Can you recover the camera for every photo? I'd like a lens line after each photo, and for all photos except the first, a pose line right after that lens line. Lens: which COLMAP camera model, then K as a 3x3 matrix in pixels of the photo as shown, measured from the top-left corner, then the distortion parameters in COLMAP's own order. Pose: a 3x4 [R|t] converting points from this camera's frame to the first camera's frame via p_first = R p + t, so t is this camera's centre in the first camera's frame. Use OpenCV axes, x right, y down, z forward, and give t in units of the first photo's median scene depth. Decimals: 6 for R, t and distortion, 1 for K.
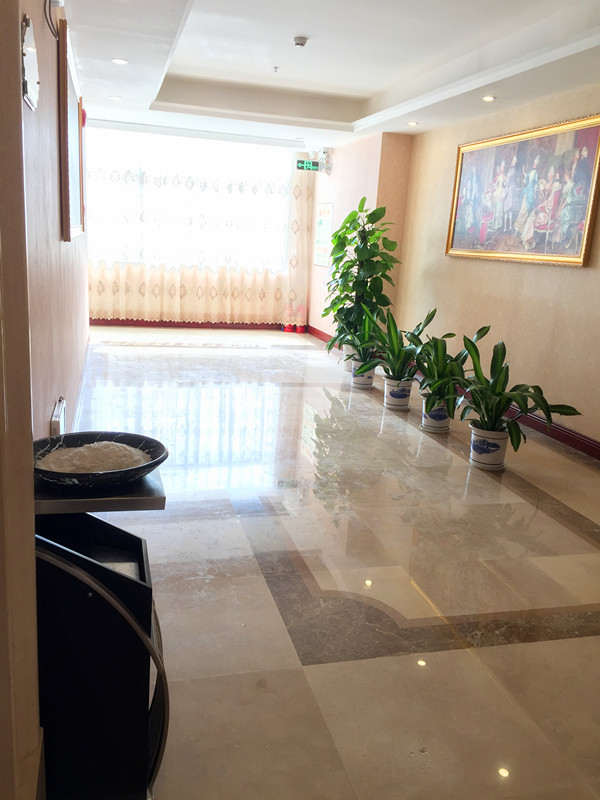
lens RADIAL K [[681.5, 0, 299.2], [0, 681.5, 401.5], [0, 0, 1]] dist [0.048123, -0.009597]
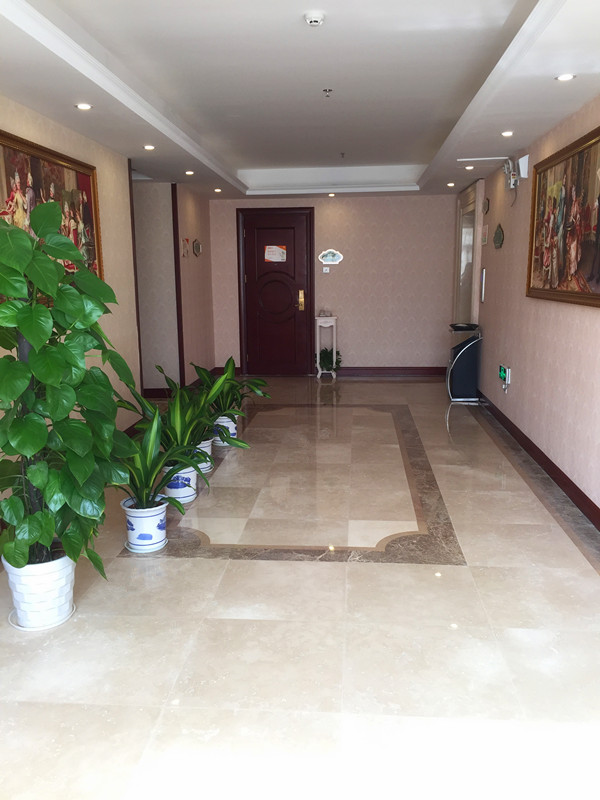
lens RADIAL K [[681.5, 0, 299.3], [0, 681.5, 400.9], [0, 0, 1]] dist [0.048123, -0.009597]
pose [[-0.936941, -0.112315, 0.330947, -0.250772], [0.039064, 0.907362, 0.418530, -0.454408], [-0.347296, 0.405066, -0.845758, 1.711462]]
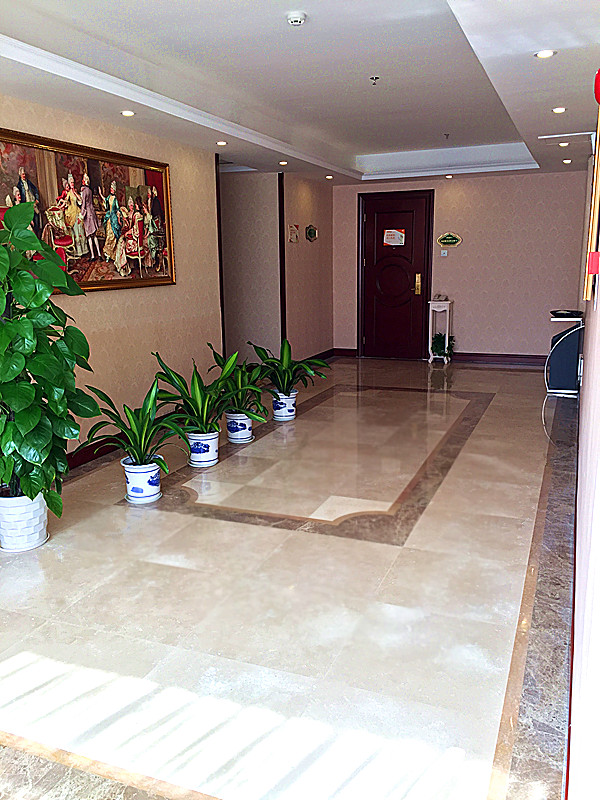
lens RADIAL K [[681.5, 0, 303.7], [0, 681.5, 401.4], [0, 0, 1]] dist [0.048123, -0.009597]
pose [[-0.794308, -0.172979, 0.582369, -0.491615], [0.111617, 0.900737, 0.419779, -0.452481], [-0.597174, 0.398436, -0.696155, 1.634280]]
